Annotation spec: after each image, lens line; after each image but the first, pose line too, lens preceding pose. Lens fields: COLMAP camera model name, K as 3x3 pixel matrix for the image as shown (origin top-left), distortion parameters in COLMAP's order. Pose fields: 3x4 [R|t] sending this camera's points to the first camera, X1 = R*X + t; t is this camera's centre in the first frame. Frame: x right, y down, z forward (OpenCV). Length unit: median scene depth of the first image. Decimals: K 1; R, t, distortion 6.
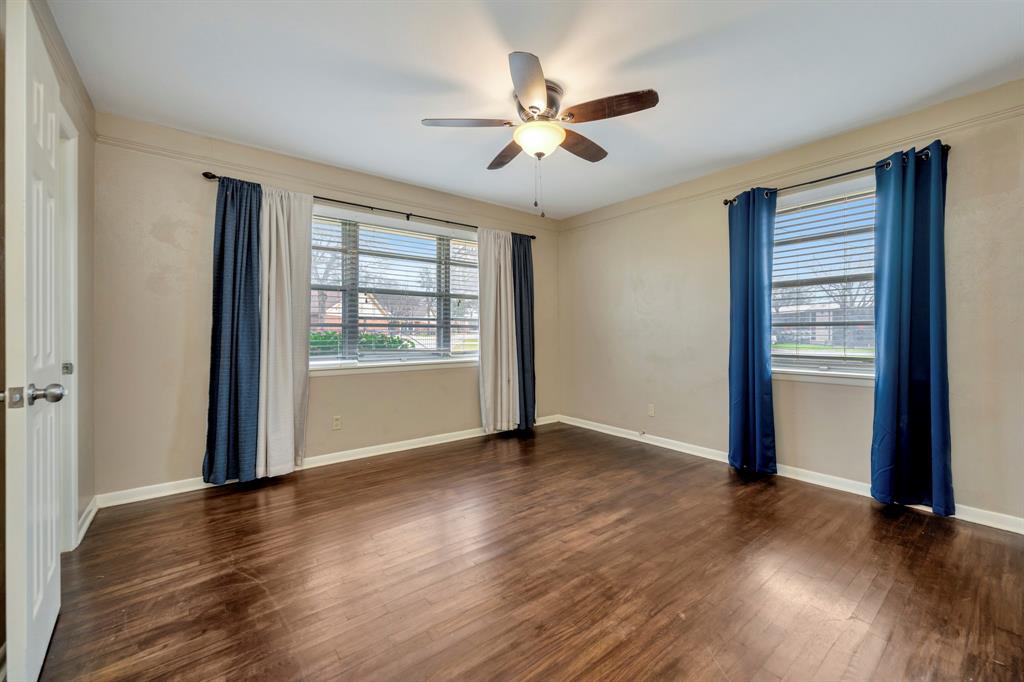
lens RADIAL K [[401.1, 0, 515.9], [0, 401.1, 333.1], [0, 0, 1]] dist [-0.000171, 0.000050]
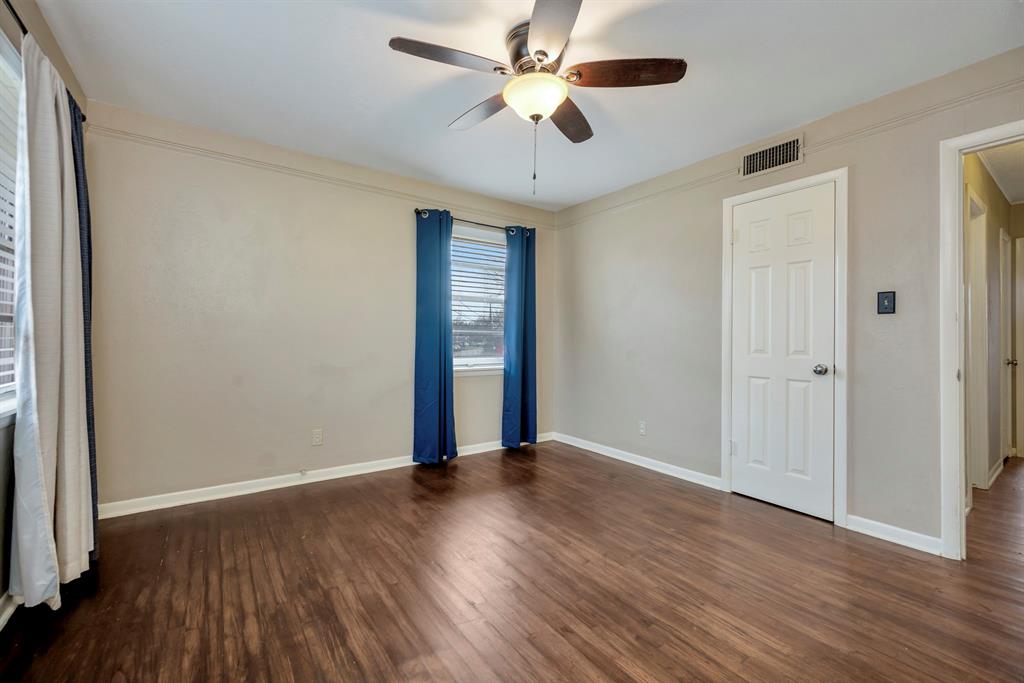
lens RADIAL K [[423.4, 0, 513.2], [0, 423.4, 336.5], [0, 0, 1]] dist [-0.000809, -0.000042]
pose [[0.051195, 0.005408, 0.998674, -0.700826], [-0.005652, 0.999971, -0.005125, -0.000594], [-0.998673, -0.005382, 0.051224, 0.893521]]
